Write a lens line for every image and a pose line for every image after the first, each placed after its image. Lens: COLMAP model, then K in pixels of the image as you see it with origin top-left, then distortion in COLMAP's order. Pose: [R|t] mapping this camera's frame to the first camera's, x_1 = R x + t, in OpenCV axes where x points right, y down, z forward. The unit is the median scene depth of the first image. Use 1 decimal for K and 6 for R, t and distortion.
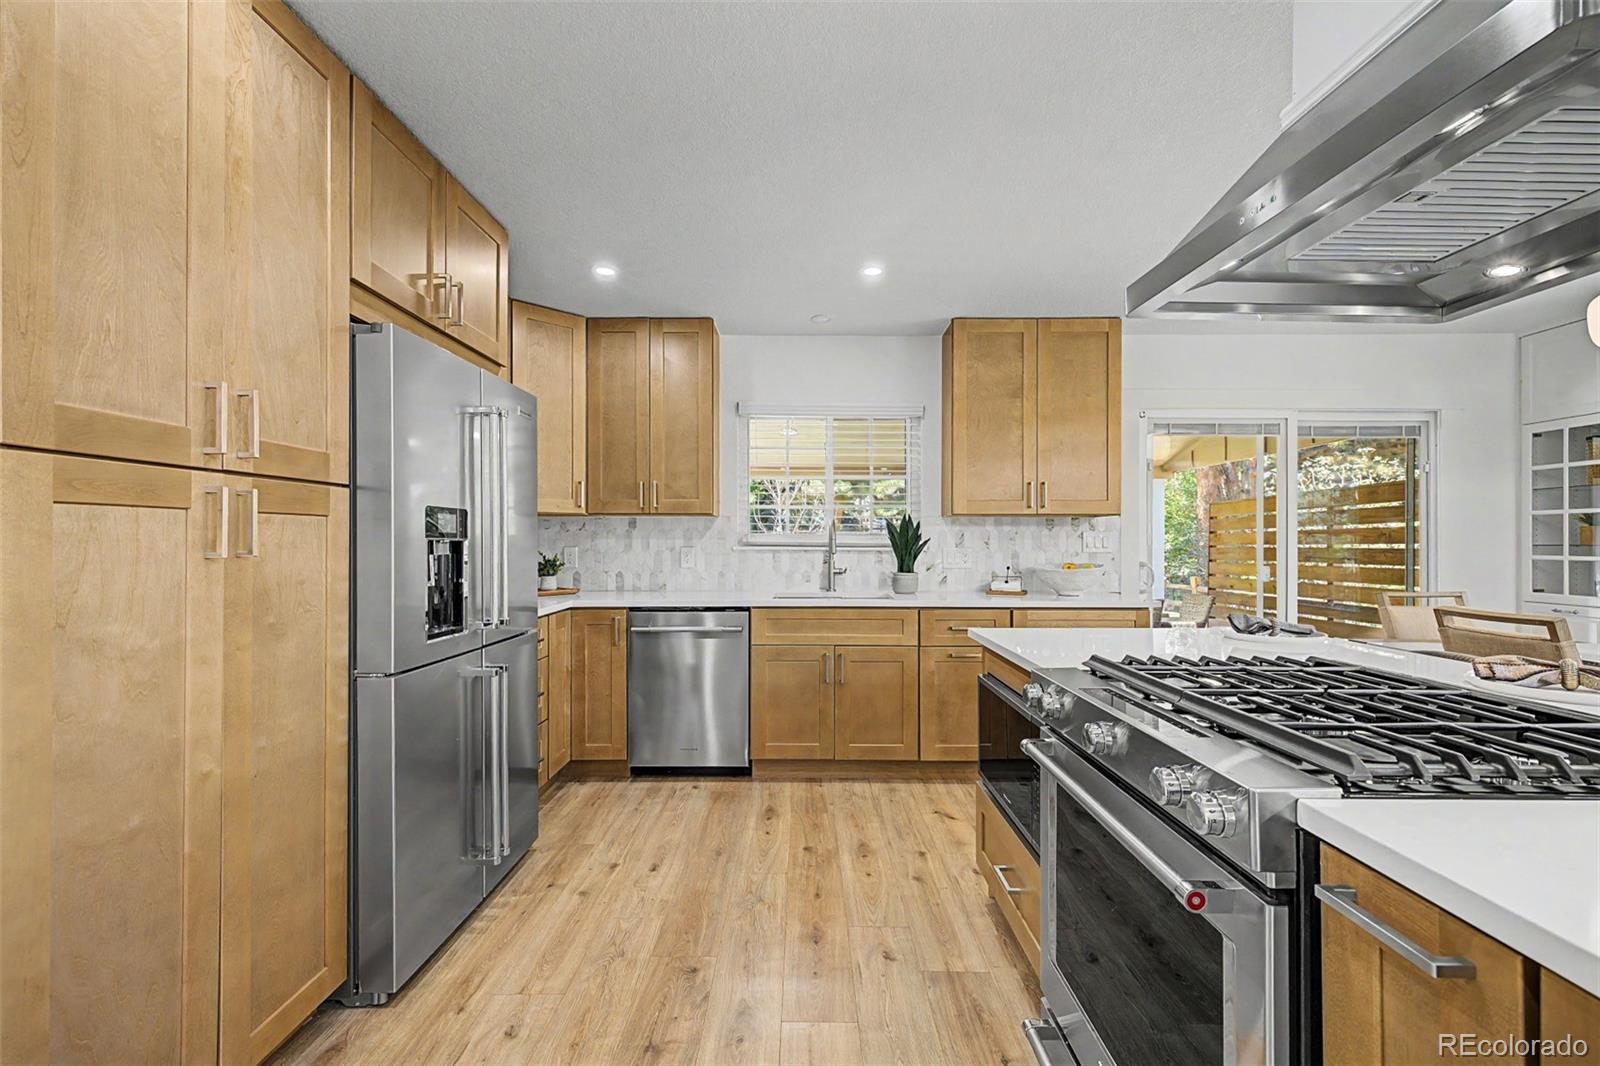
lens RADIAL K [[676.4, 0, 804.3], [0, 676.4, 536.0], [0, 0, 1]] dist [0.010867, -0.002474]
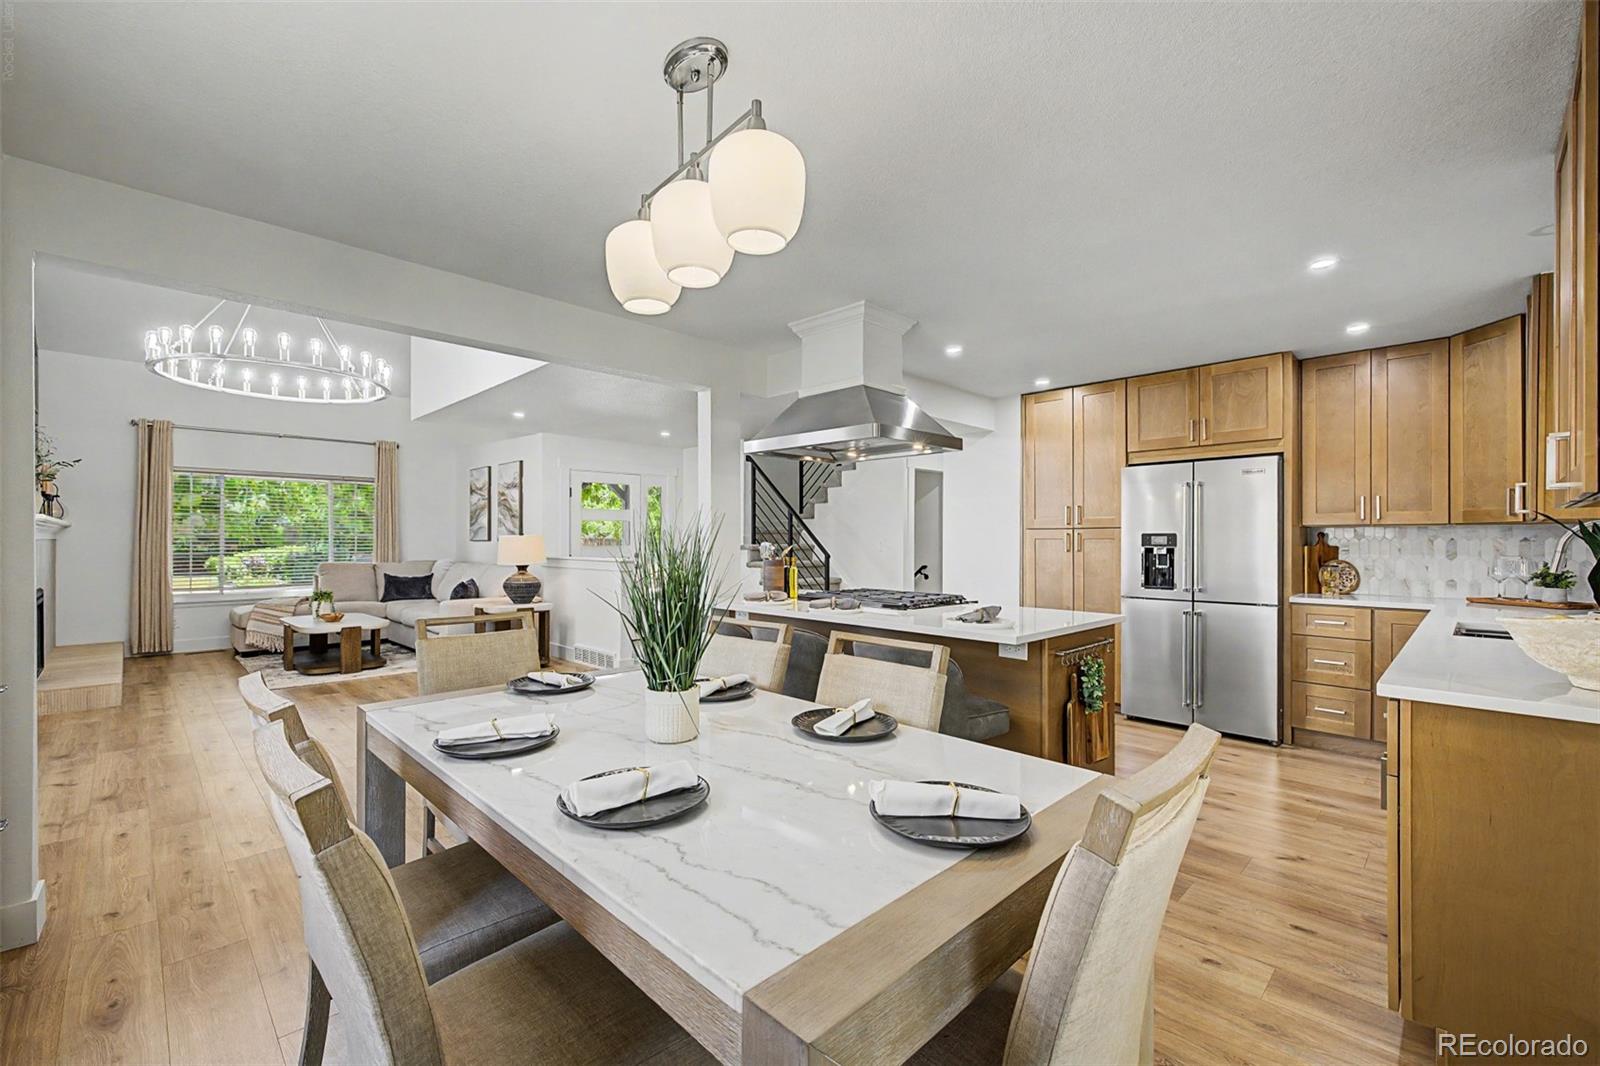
lens RADIAL K [[676.4, 0, 804.0], [0, 676.4, 537.9], [0, 0, 1]] dist [0.010867, -0.002474]
pose [[-0.705805, -0.006385, -0.708377, 1.149054], [0.001913, 0.999939, -0.010920, -0.002451], [0.708403, -0.009062, -0.705750, 1.046709]]
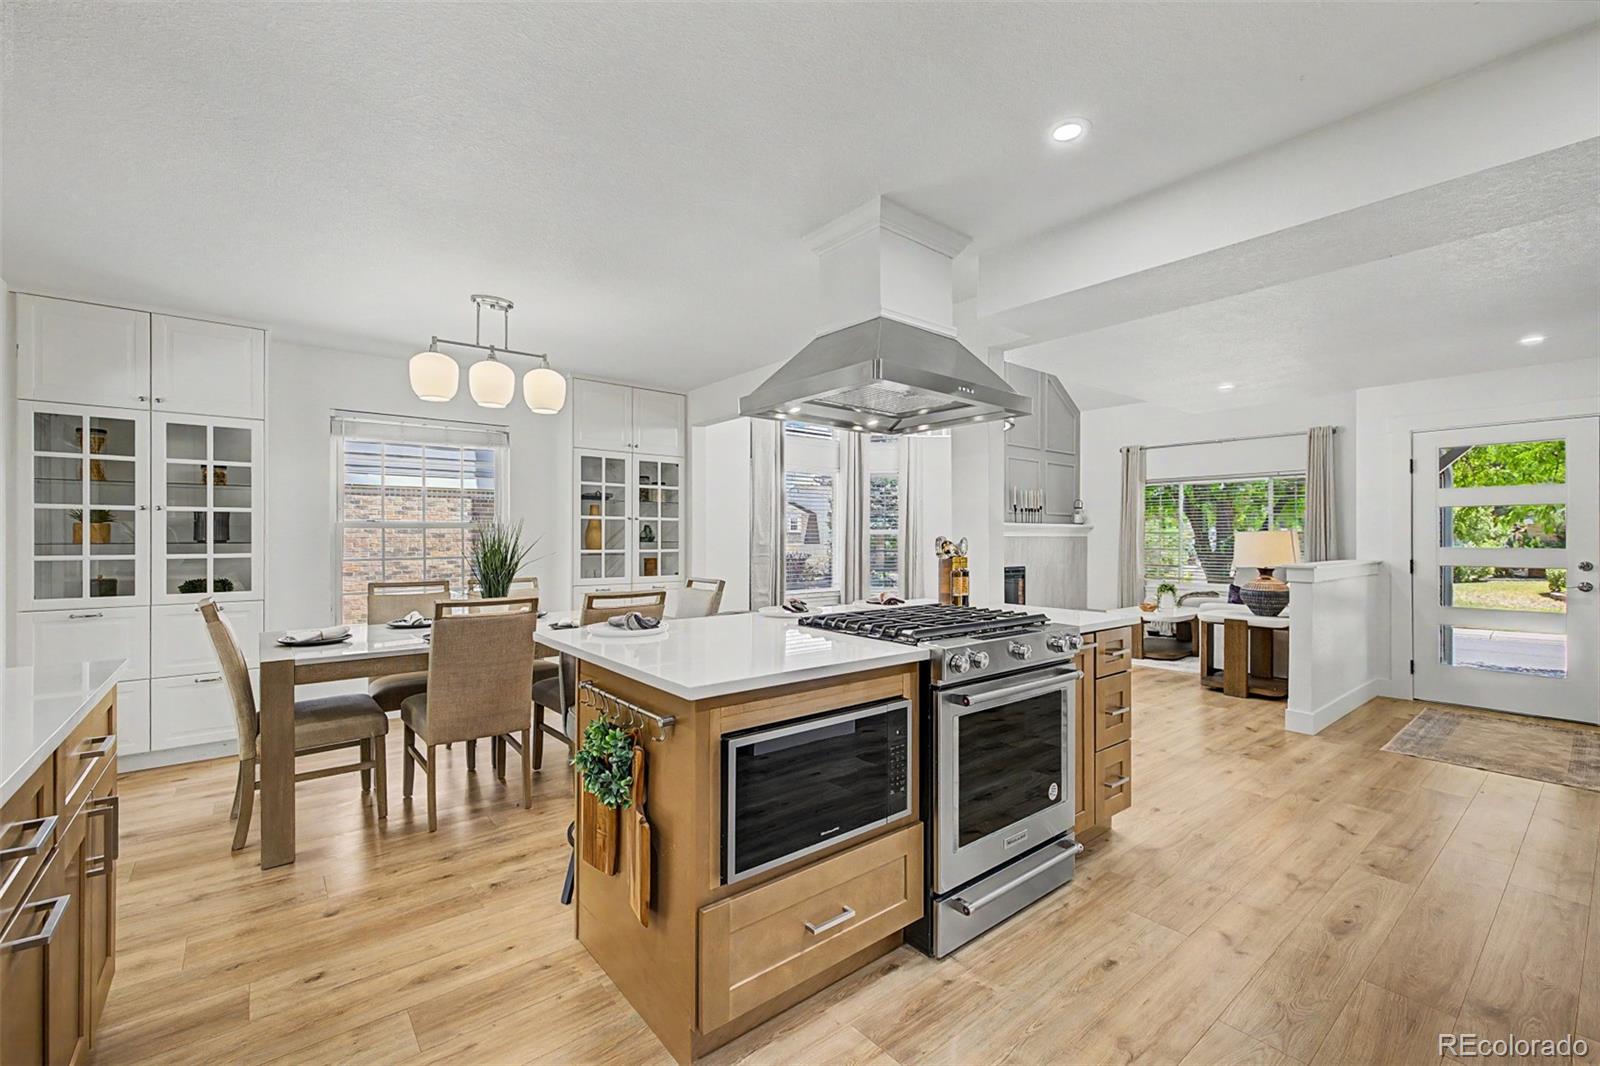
lens RADIAL K [[676.4, 0, 797.5], [0, 676.4, 533.6], [0, 0, 1]] dist [0.010867, -0.002474]
pose [[-0.629173, -0.000391, 0.777266, -0.220281], [-0.010115, 0.999919, -0.007685, -0.003523], [-0.777200, -0.012697, -0.629126, 0.923529]]
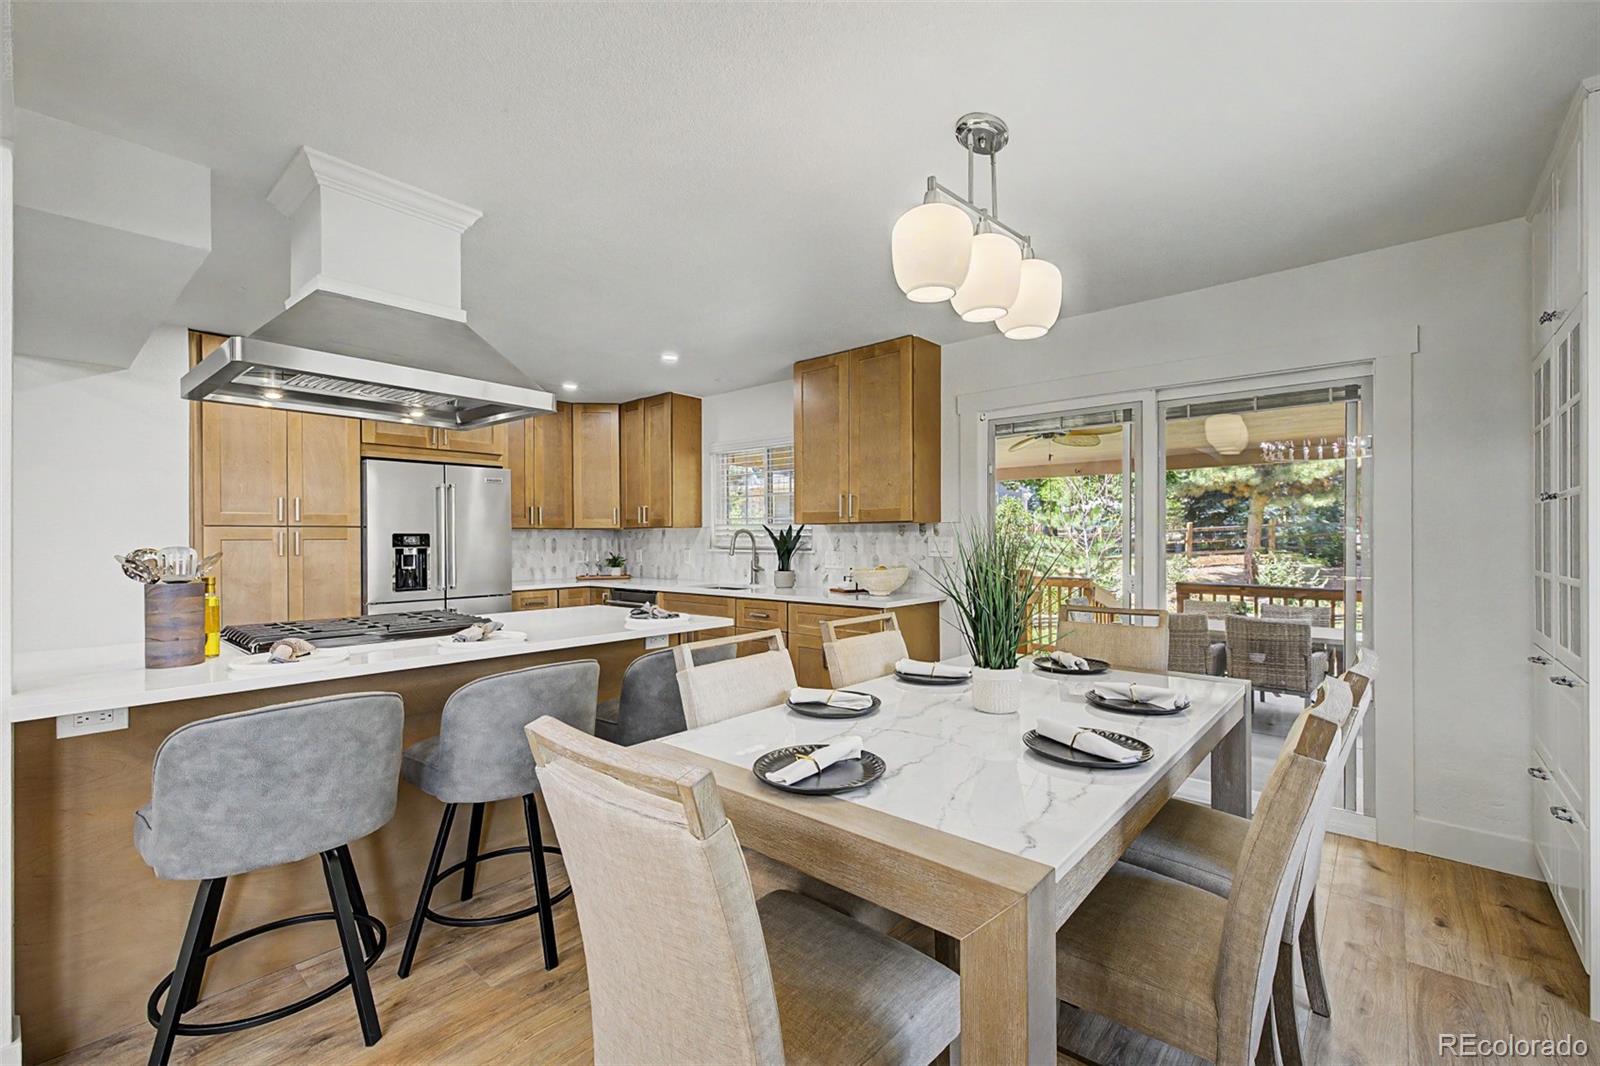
lens RADIAL K [[676.4, 0, 804.2], [0, 676.4, 540.2], [0, 0, 1]] dist [0.010867, -0.002474]
pose [[0.758229, -0.004305, -0.651974, 1.119958], [0.011237, 0.999916, 0.006466, -0.011709], [0.651892, -0.012229, 0.758213, 0.091836]]
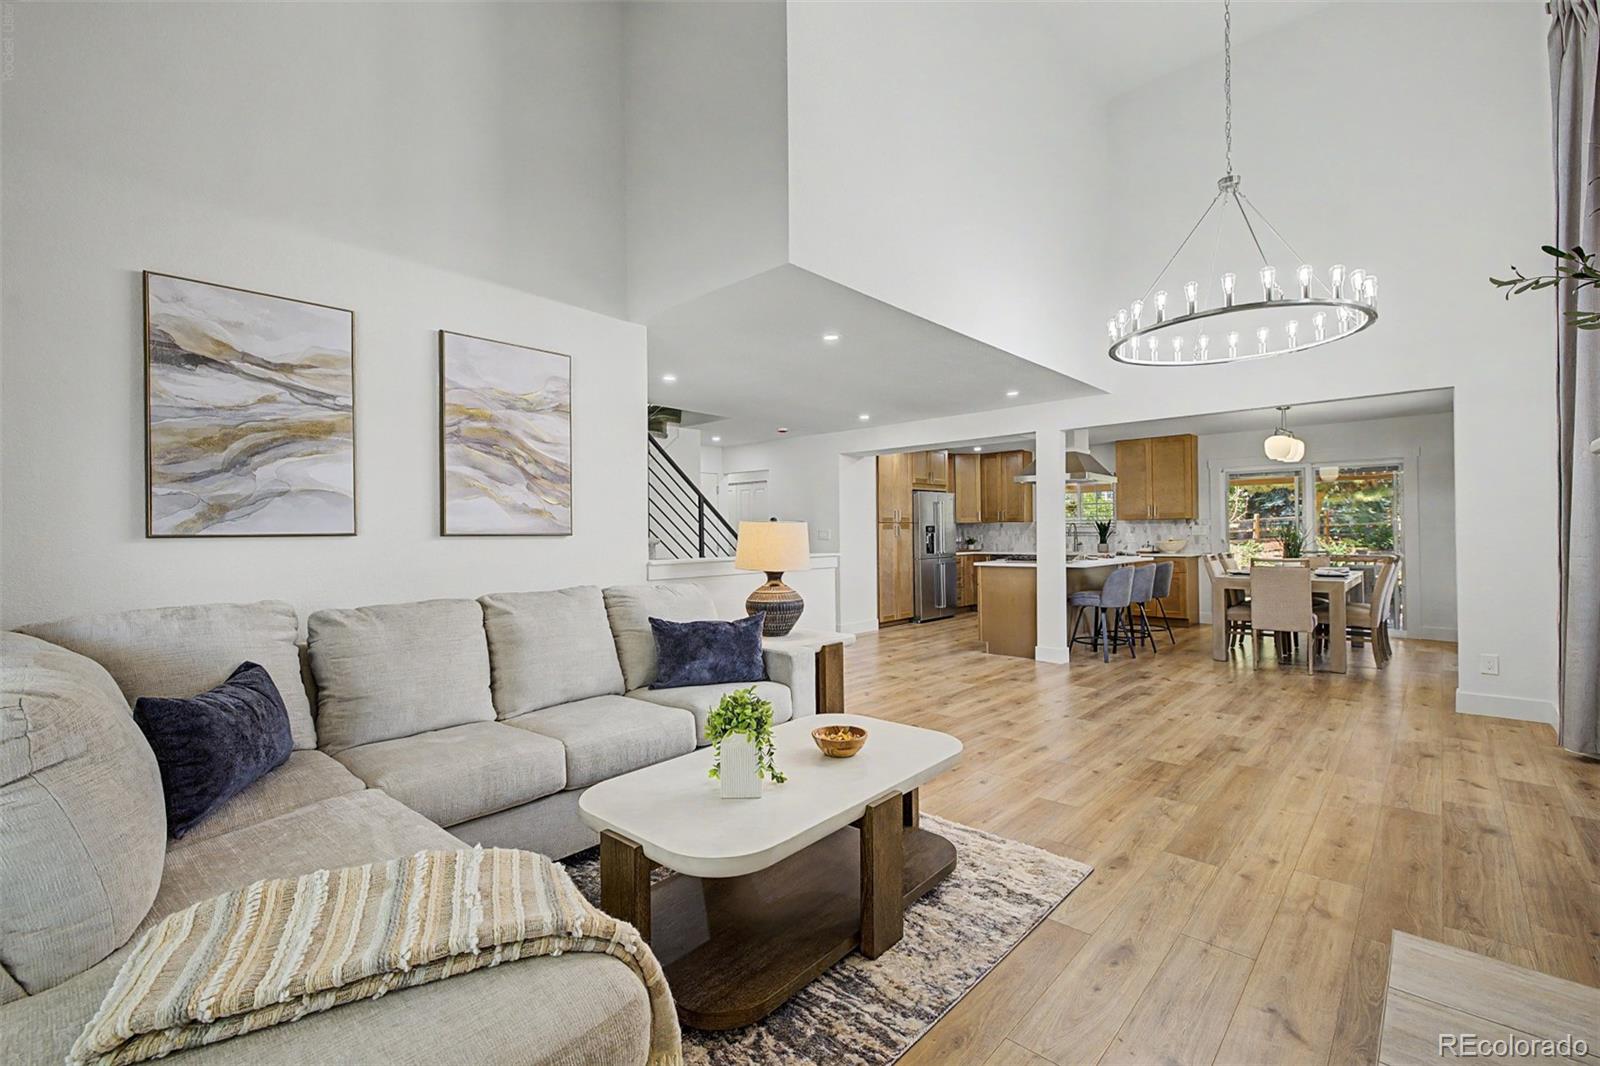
lens RADIAL K [[676.4, 0, 800.5], [0, 676.4, 547.2], [0, 0, 1]] dist [0.010867, -0.002474]
pose [[0.733415, 0.004486, -0.679766, 1.163299], [0.017979, 0.999500, 0.025994, -0.019742], [0.679543, -0.031286, 0.732968, -1.772979]]
